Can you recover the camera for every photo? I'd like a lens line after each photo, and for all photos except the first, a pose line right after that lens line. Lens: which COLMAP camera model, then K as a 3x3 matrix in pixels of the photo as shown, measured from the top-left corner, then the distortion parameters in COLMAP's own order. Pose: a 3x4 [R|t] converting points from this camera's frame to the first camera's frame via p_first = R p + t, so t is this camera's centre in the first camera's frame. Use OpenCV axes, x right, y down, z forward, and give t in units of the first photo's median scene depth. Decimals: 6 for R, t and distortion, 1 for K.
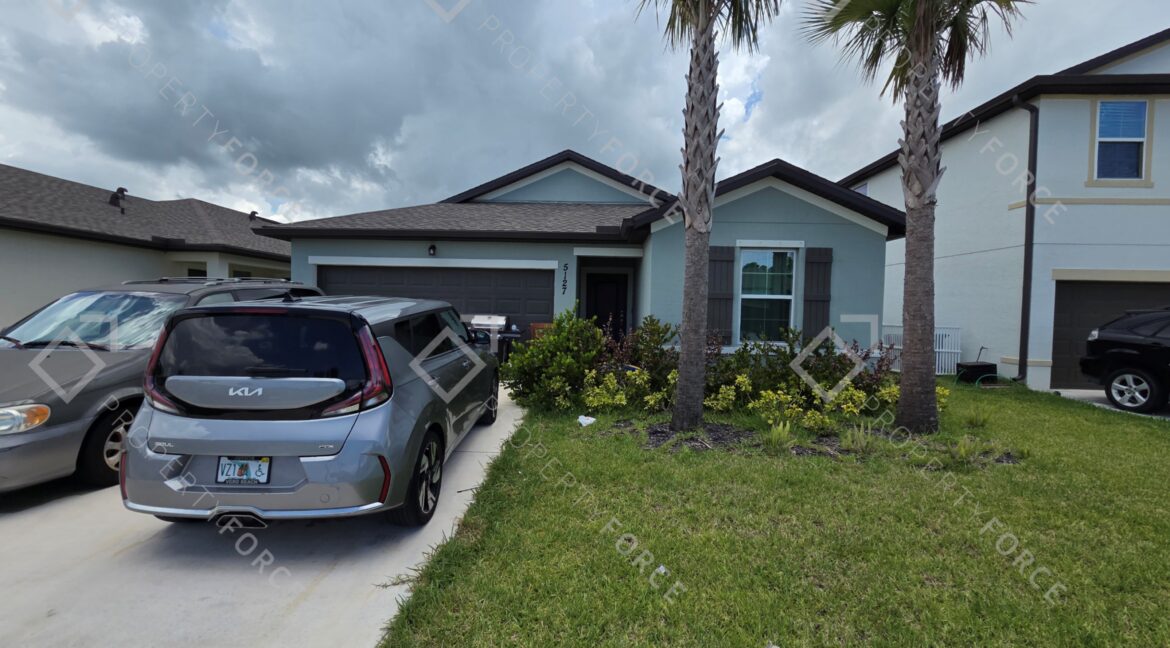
lens RADIAL K [[479.5, 0, 585.0], [0, 479.5, 324.0], [0, 0, 1]] dist [-0.001895, -0.000270]
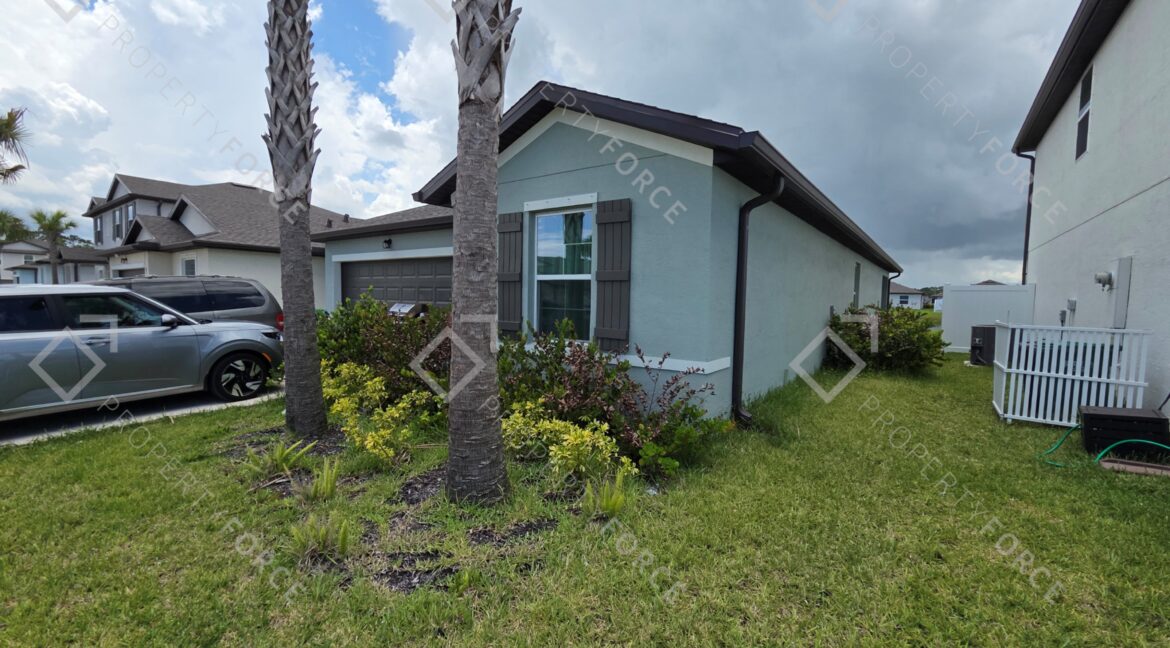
lens RADIAL K [[479.5, 0, 585.0], [0, 479.5, 324.0], [0, 0, 1]] dist [-0.001895, -0.000270]
pose [[0.818268, 0.025692, -0.574262, 0.828437], [-0.016178, 0.999634, 0.021671, -0.001260], [0.574609, -0.008442, 0.818385, 0.426773]]
